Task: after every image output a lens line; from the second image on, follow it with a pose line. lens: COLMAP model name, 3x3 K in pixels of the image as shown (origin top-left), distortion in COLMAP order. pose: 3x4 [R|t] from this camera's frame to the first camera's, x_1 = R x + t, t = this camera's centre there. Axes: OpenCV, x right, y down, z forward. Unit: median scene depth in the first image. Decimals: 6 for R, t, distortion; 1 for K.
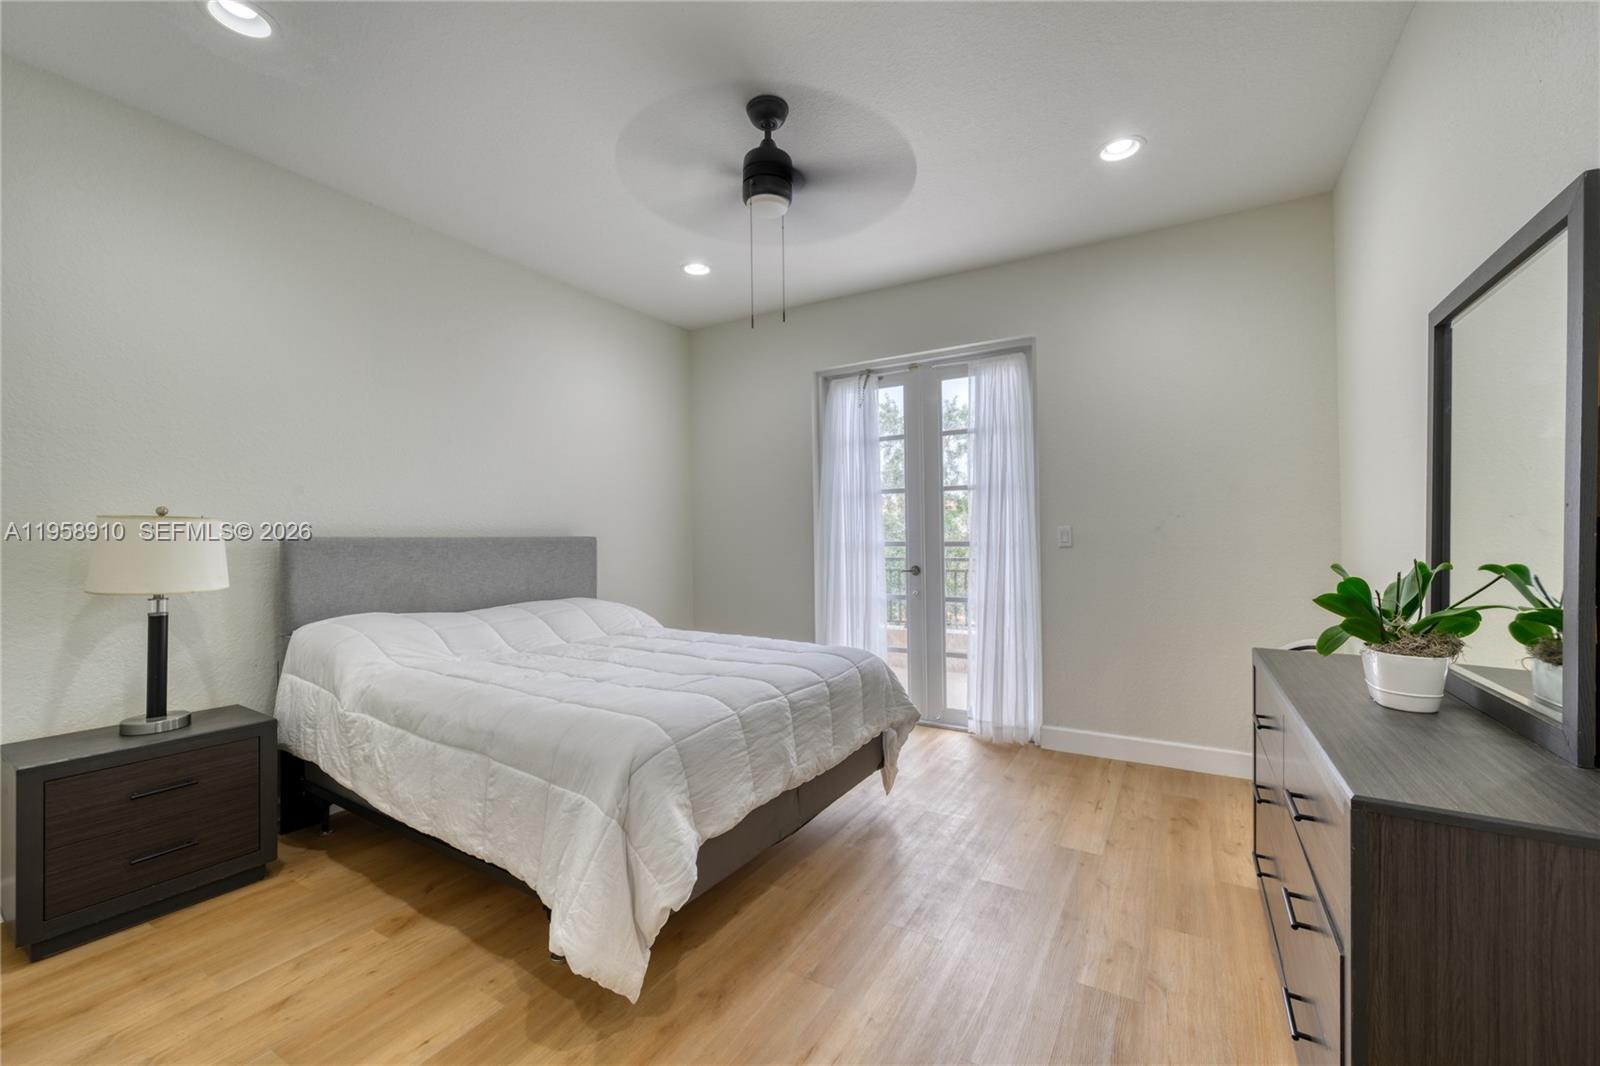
lens RADIAL K [[638.3, 0, 791.0], [0, 638.3, 538.6], [0, 0, 1]] dist [-0.000200, 0.000025]
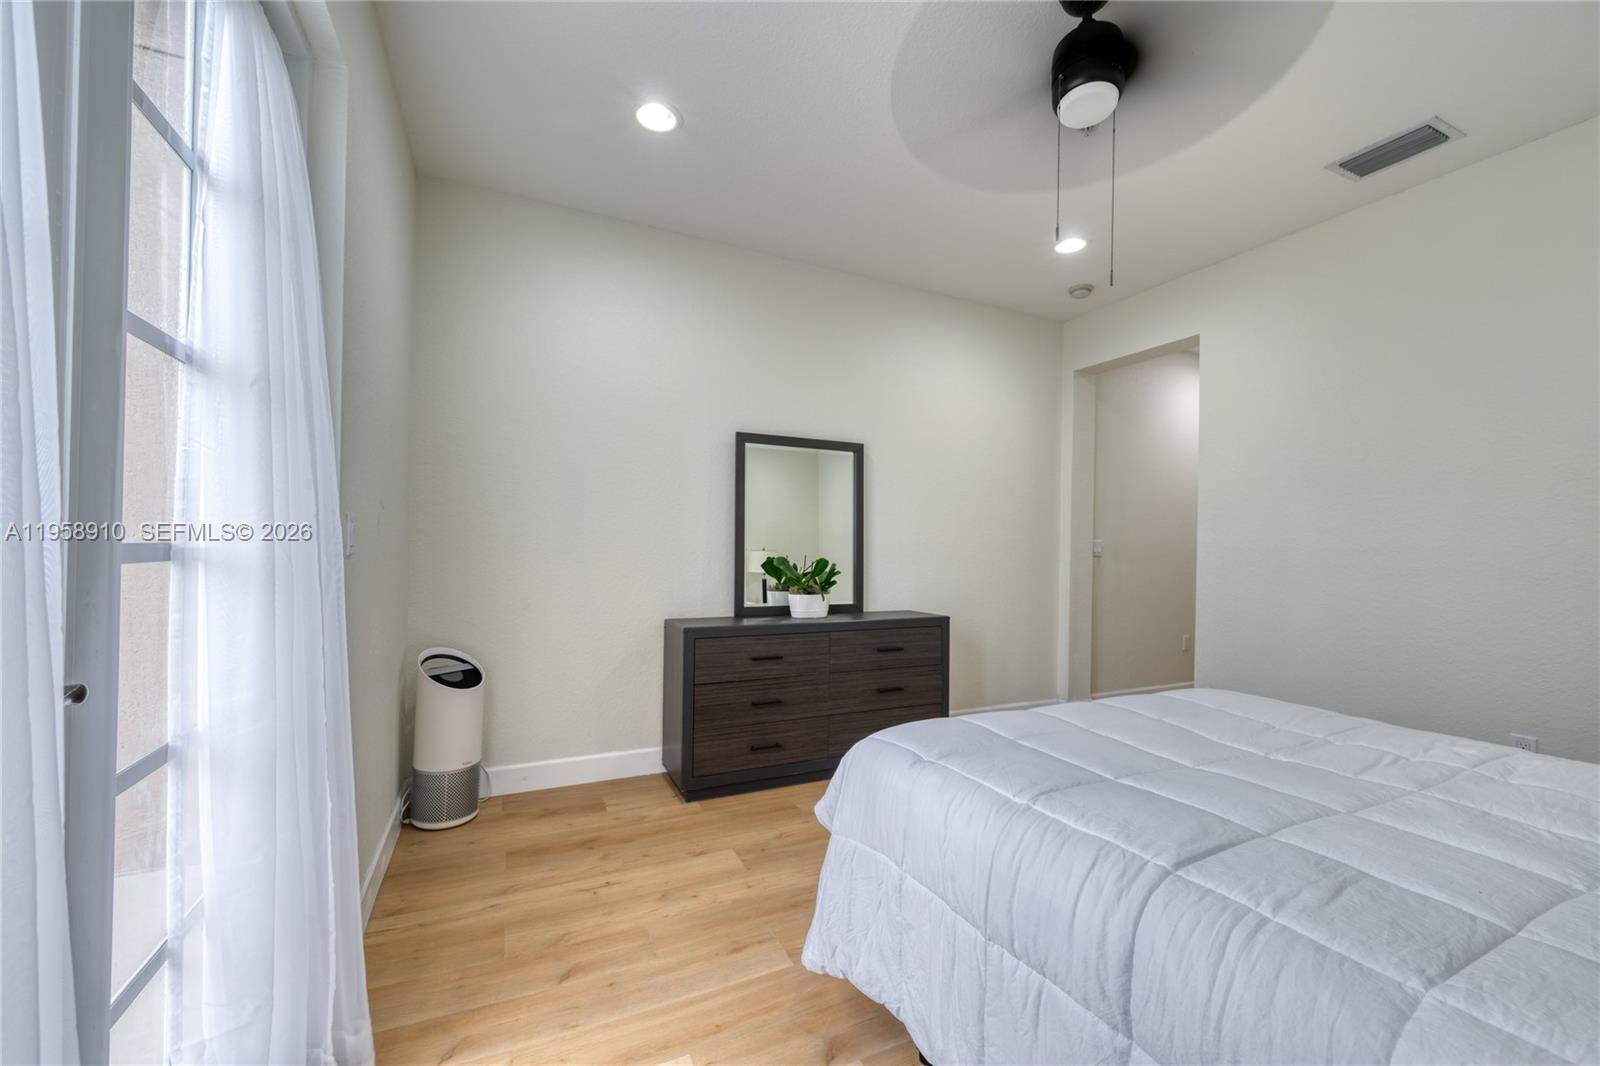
lens RADIAL K [[631.2, 0, 794.2], [0, 631.2, 543.5], [0, 0, 1]] dist [-0.000544, -0.000216]
pose [[-0.833923, -0.002375, 0.551875, -0.106426], [-0.010089, 0.999889, -0.010942, 0.004464], [-0.551788, -0.014693, -0.833855, 1.139071]]
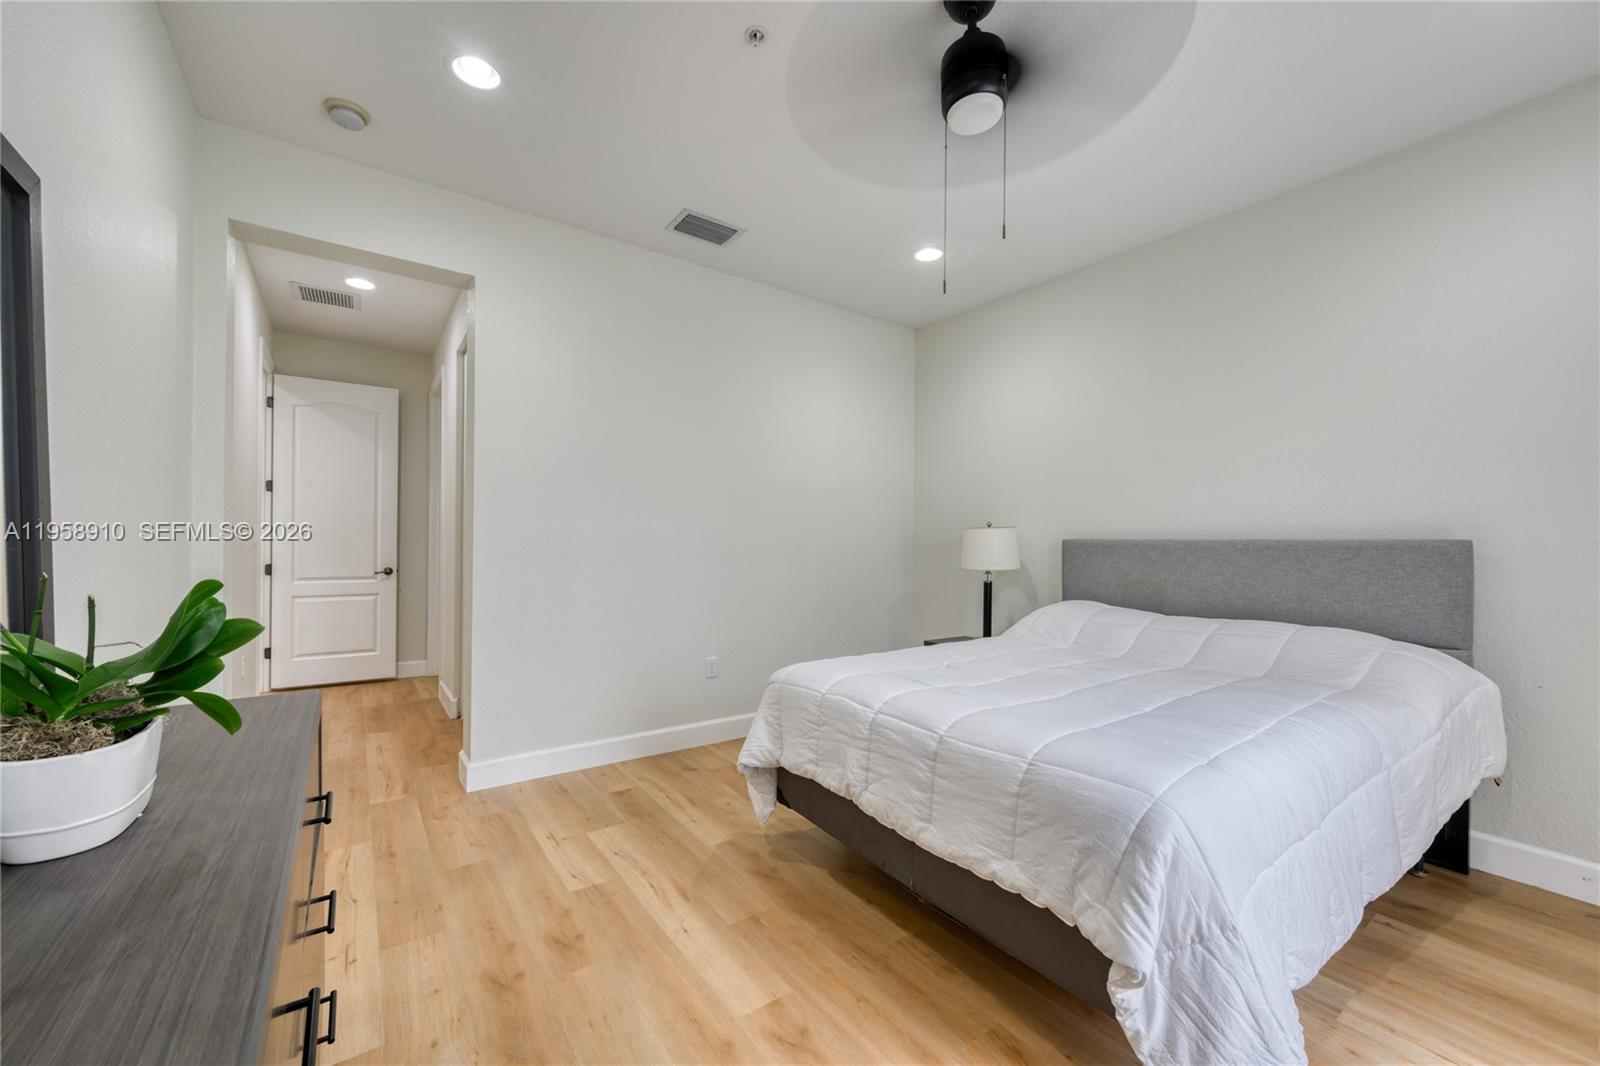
lens RADIAL K [[631.2, 0, 794.2], [0, 631.2, 543.5], [0, 0, 1]] dist [-0.000544, -0.000216]
pose [[-0.401827, 0.007426, -0.915686, 0.480328], [-0.003101, 0.999950, 0.009470, -0.002202], [0.915711, 0.006645, -0.401784, 0.697060]]
